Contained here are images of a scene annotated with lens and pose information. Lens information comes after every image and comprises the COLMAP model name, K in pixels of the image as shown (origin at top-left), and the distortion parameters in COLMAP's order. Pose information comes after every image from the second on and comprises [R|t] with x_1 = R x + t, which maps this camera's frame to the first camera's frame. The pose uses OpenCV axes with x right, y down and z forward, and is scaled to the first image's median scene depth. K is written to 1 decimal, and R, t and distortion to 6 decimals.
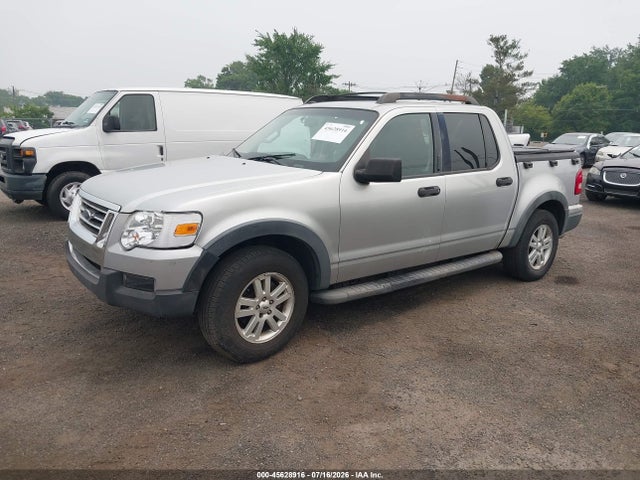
lens RADIAL K [[497.9, 0, 318.8], [0, 497.9, 240.7], [0, 0, 1]] dist [-0.010279, 0.001252]
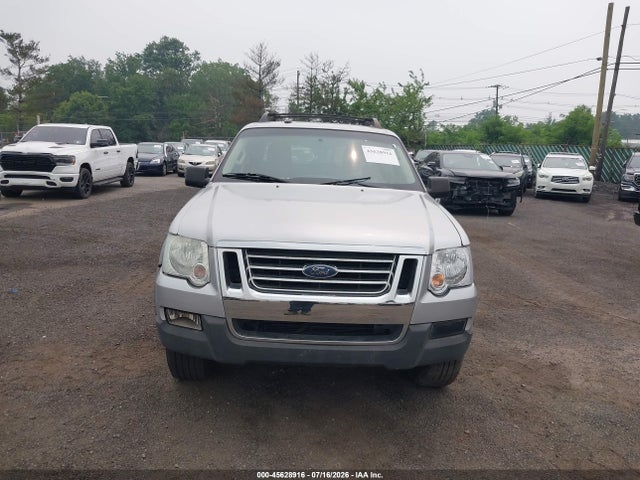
lens RADIAL K [[497.9, 0, 320.7], [0, 497.9, 240.5], [0, 0, 1]] dist [-0.010279, 0.001252]
pose [[0.603869, -0.139134, 0.784846, -0.904298], [0.149876, 0.986905, 0.059637, -0.122578], [-0.782866, 0.081617, 0.616814, 0.469542]]
